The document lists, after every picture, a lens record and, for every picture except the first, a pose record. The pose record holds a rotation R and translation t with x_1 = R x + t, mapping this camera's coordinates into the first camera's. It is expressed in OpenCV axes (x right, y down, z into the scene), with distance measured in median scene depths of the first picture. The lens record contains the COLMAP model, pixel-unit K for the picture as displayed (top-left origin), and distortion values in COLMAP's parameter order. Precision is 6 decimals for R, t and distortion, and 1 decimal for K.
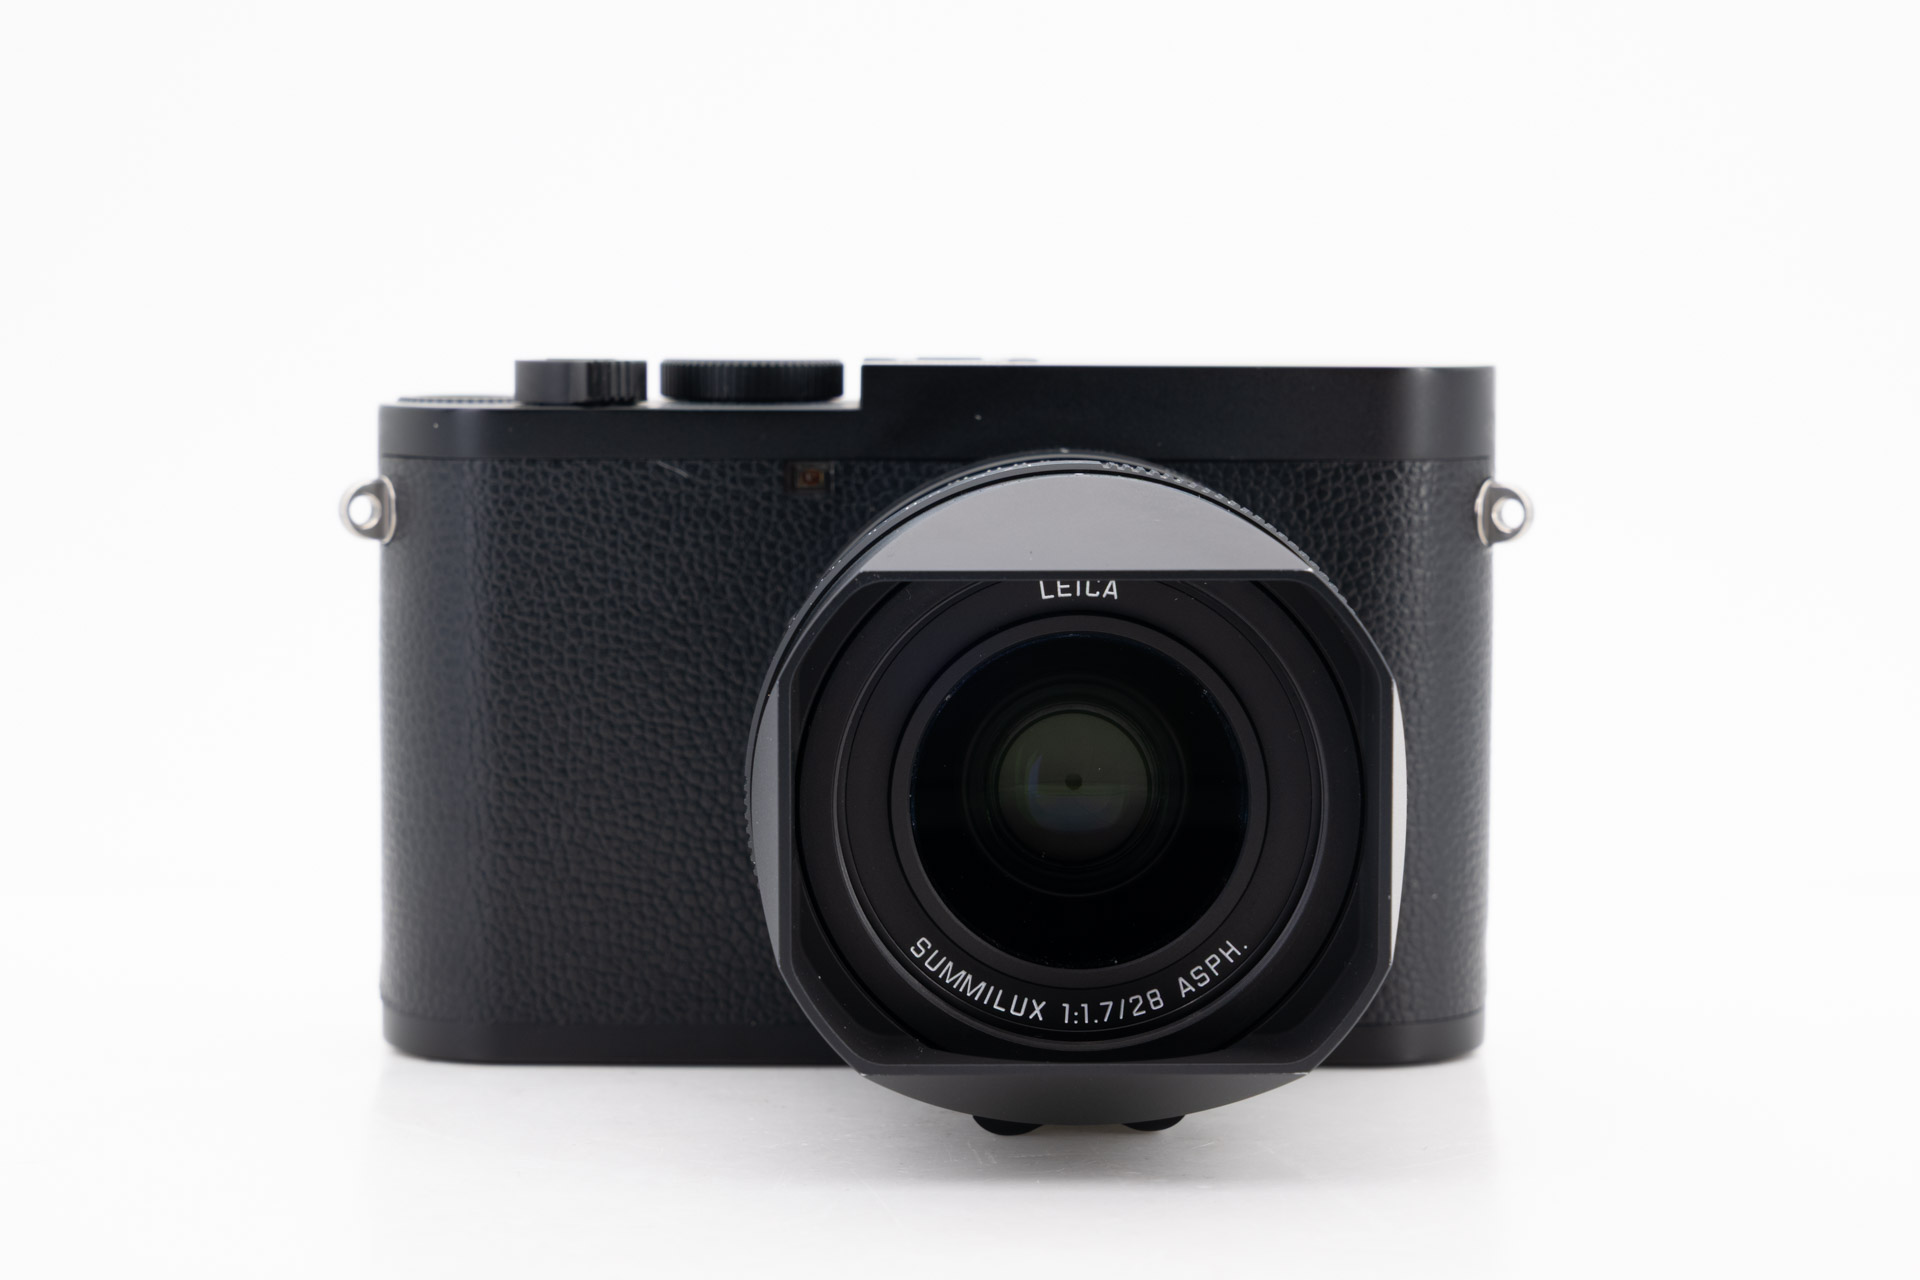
lens RADIAL K [[3859.3, 0, 958.9], [0, 3859.3, 643.2], [0, 0, 1]] dist [-0.036062, 0.000000]
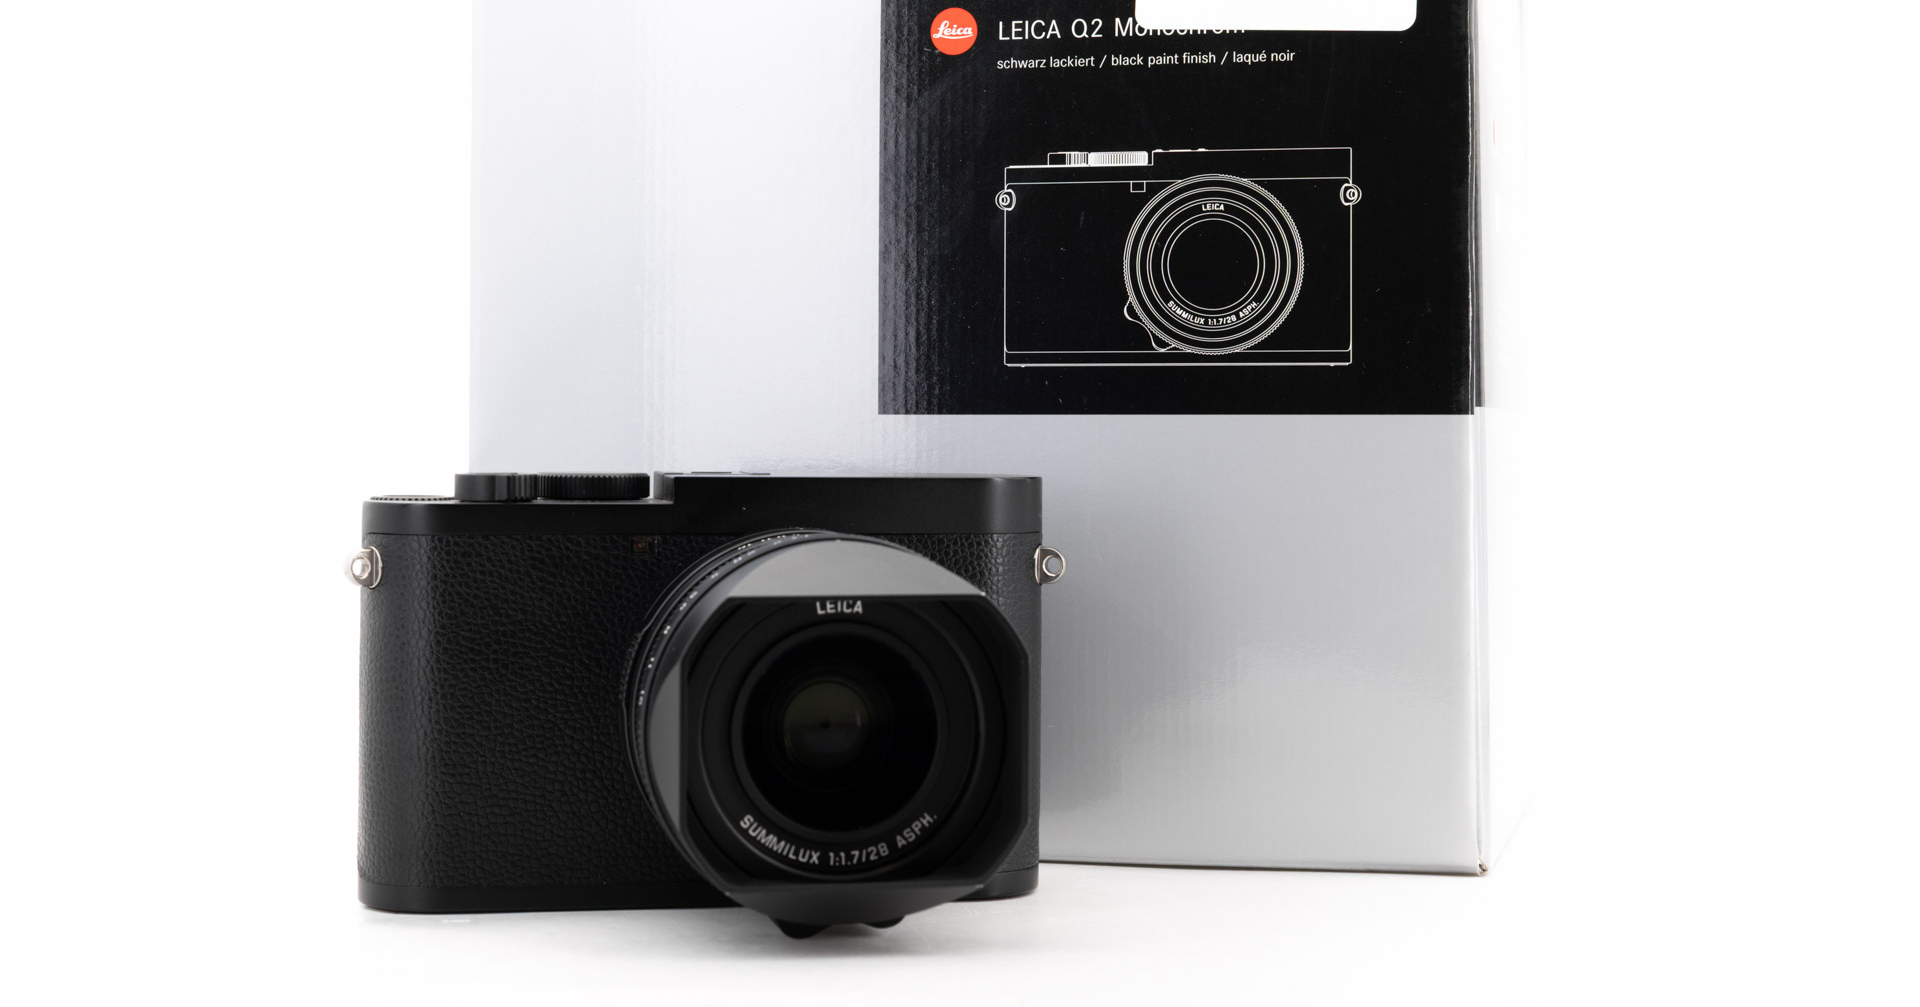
lens RADIAL K [[3022.6, 0, 961.5], [0, 3022.6, 501.8], [0, 0, 1]] dist [-0.030256, 0.000000]
pose [[0.981266, -0.003074, 0.192636, -0.152031], [0.015678, 0.997831, -0.063938, 0.022624], [-0.192021, 0.065760, 0.979185, -0.281572]]
